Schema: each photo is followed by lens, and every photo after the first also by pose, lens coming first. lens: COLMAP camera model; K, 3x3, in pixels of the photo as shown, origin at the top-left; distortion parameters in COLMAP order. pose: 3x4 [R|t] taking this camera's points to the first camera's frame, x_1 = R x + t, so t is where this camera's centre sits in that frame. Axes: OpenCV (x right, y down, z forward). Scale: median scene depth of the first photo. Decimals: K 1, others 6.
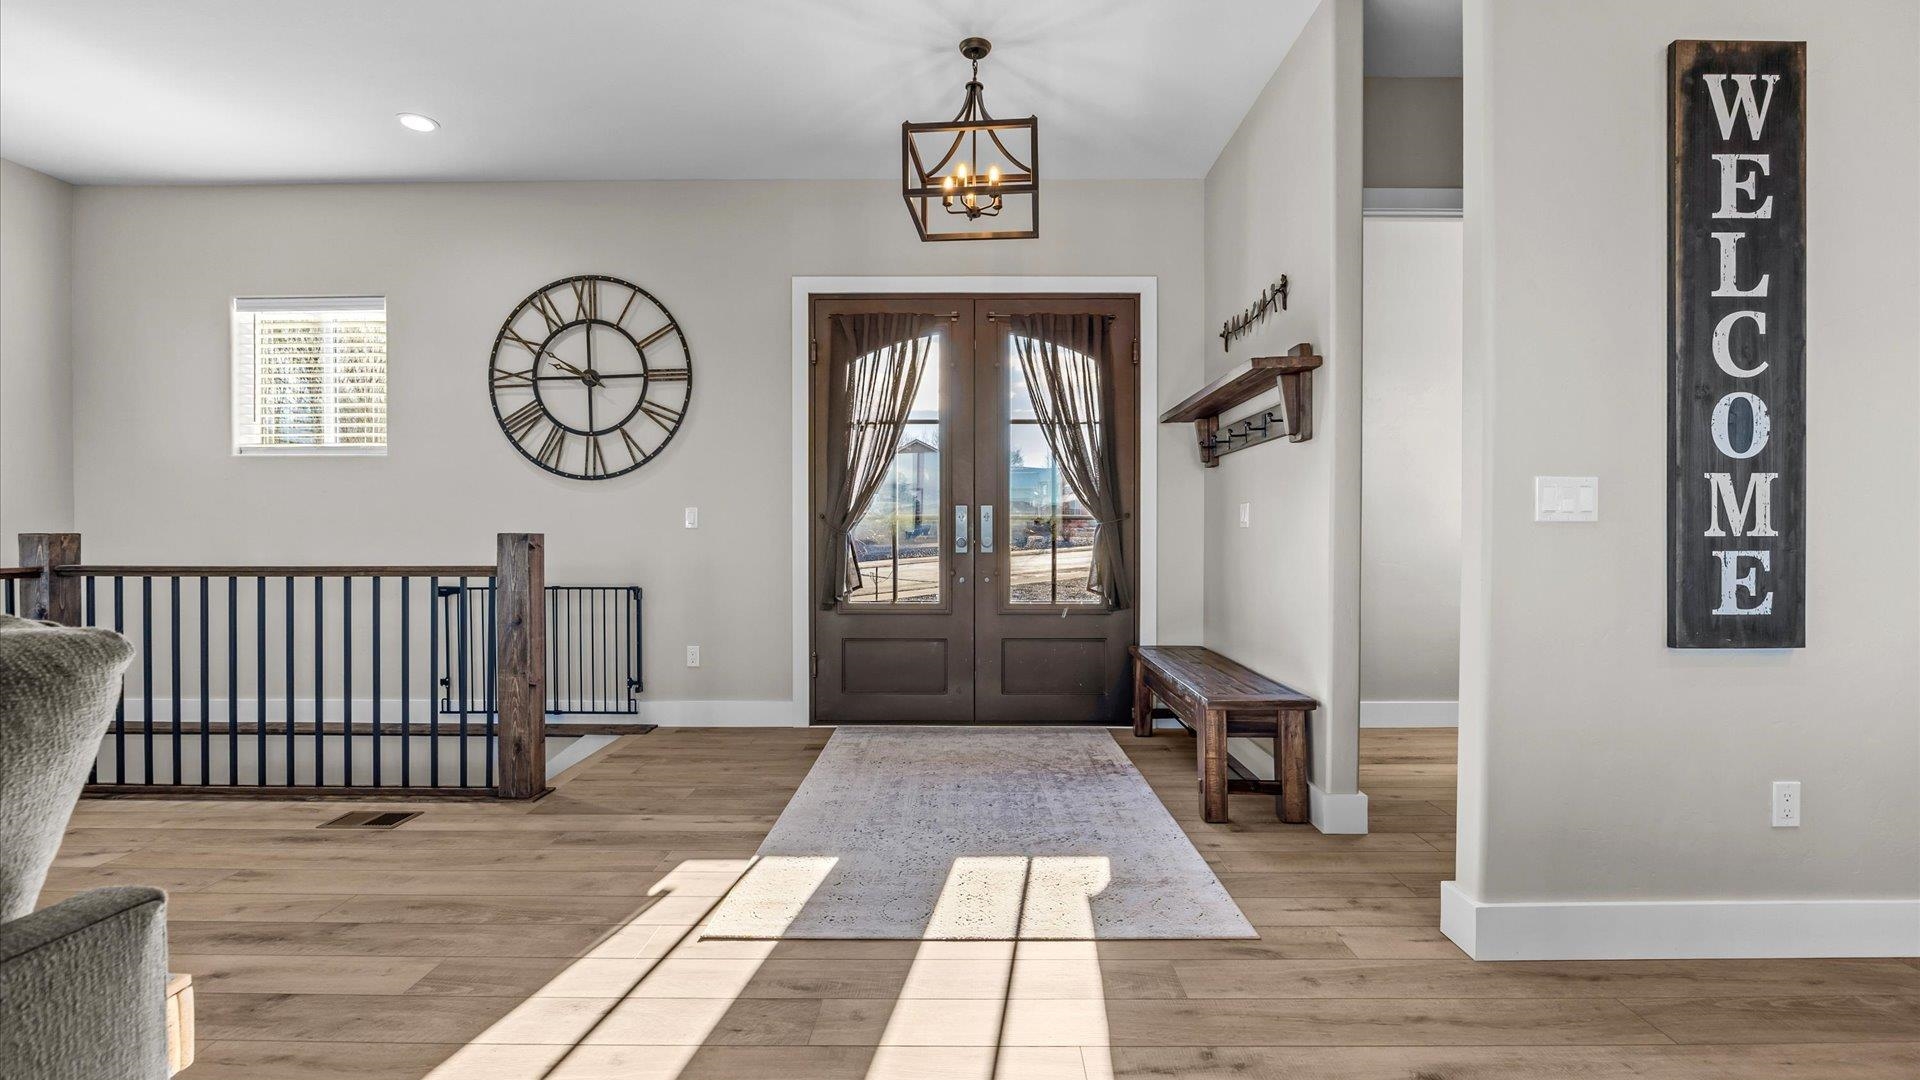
lens RADIAL K [[850.2, 0, 961.0], [0, 850.2, 541.6], [0, 0, 1]] dist [-0.011014, -0.000012]
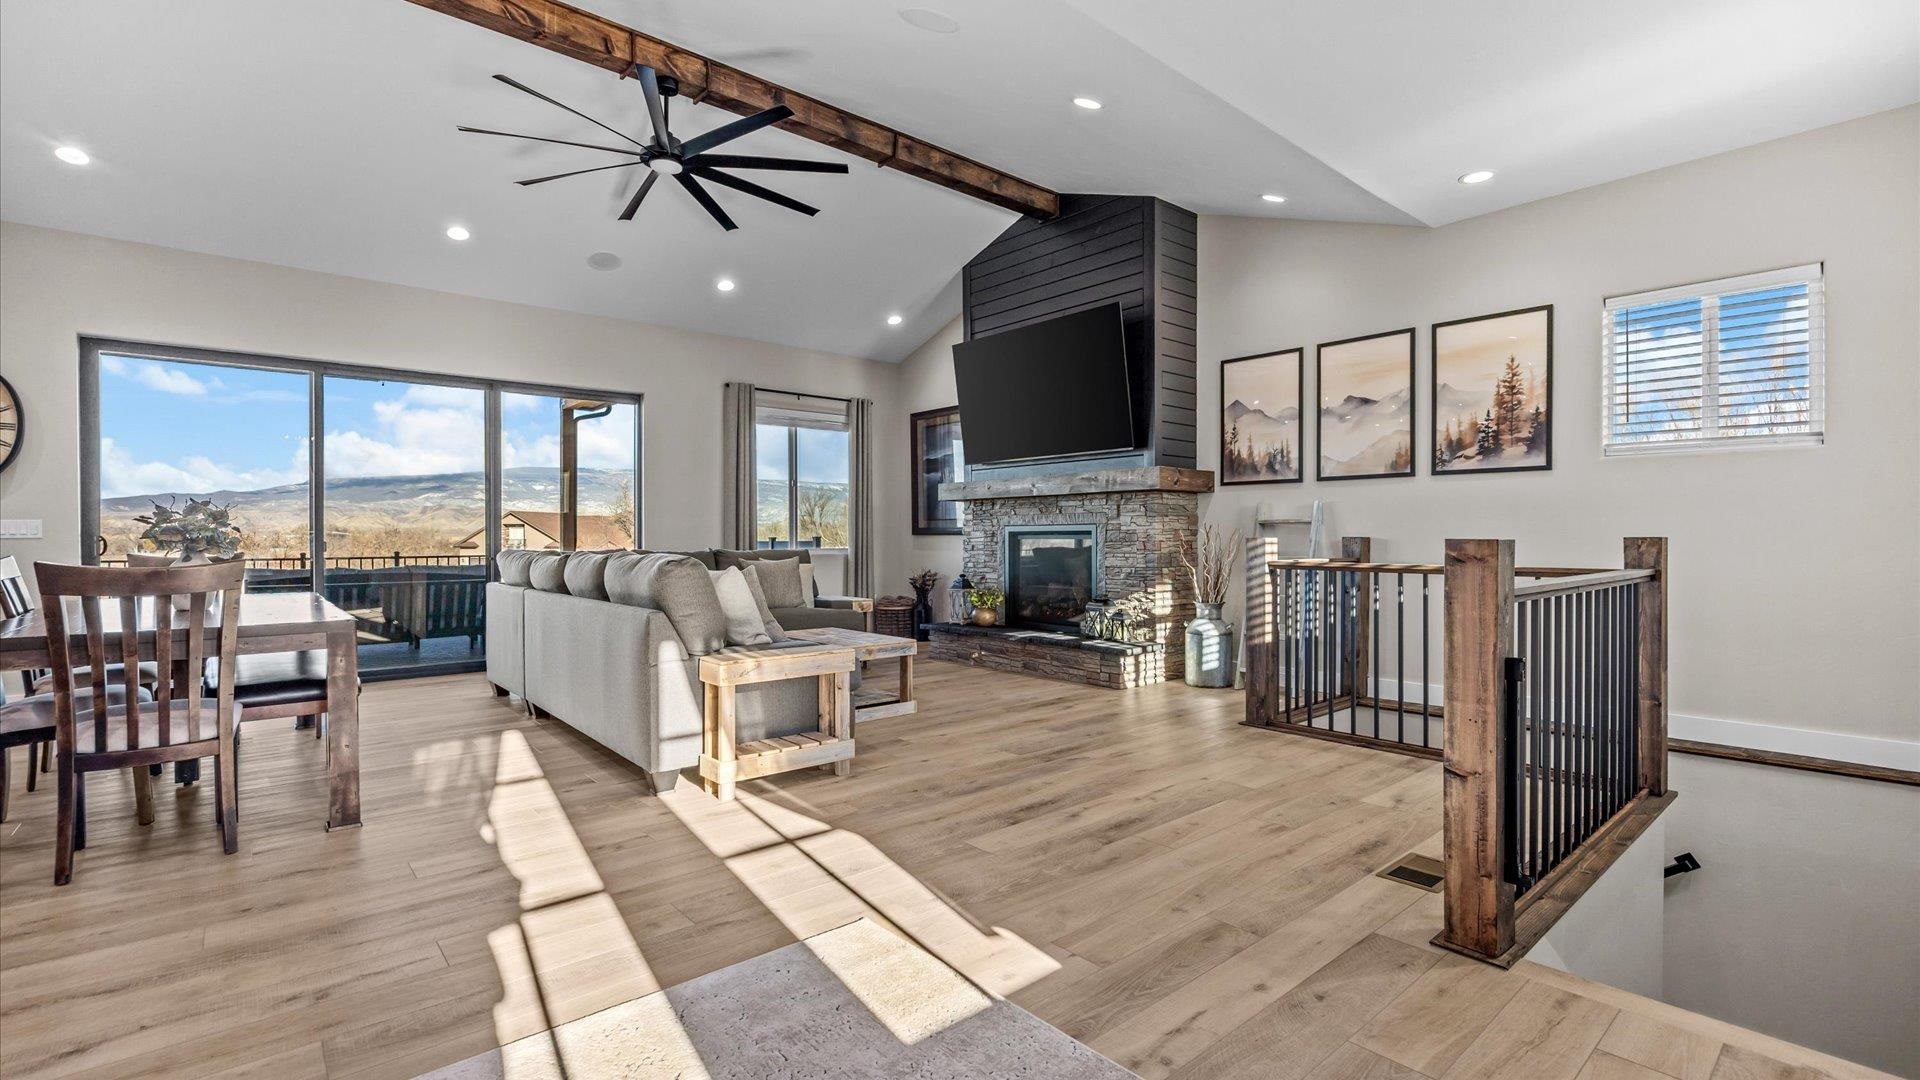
lens RADIAL K [[850.2, 0, 968.2], [0, 850.2, 539.2], [0, 0, 1]] dist [-0.011014, -0.000012]
pose [[-0.747016, 0.001880, -0.664804, 0.252866], [-0.004631, 0.999957, 0.008031, -0.015262], [0.664790, 0.009078, -0.746975, 1.553390]]
